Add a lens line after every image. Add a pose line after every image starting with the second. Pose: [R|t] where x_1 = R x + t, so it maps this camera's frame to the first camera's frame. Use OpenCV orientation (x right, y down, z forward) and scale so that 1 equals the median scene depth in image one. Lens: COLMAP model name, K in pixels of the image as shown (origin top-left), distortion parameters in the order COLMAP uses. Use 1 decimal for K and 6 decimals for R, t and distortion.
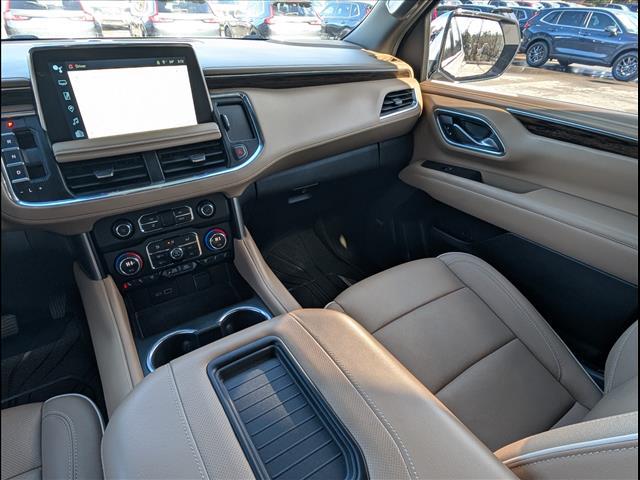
lens RADIAL K [[358.5, 0, 320.8], [0, 358.5, 239.4], [0, 0, 1]] dist [0.001538, -0.002487]
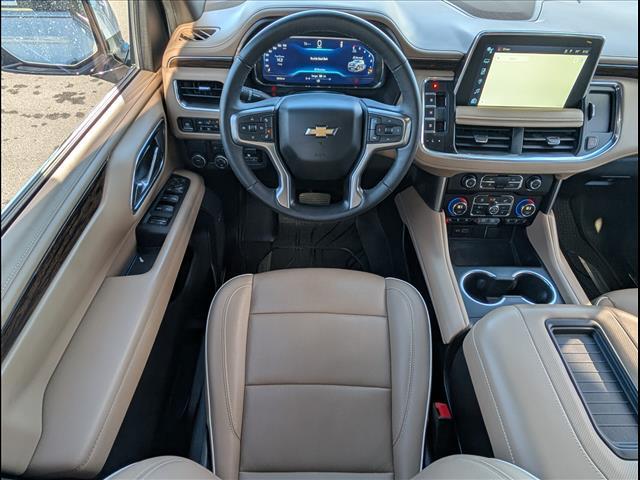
lens RADIAL K [[358.5, 0, 319.4], [0, 358.5, 238.4], [0, 0, 1]] dist [0.001538, -0.002487]
pose [[0.843112, 0.402717, -0.356345, -0.465550], [-0.298321, 0.901636, 0.313141, -0.086818], [0.447401, -0.157708, 0.880319, -0.415111]]
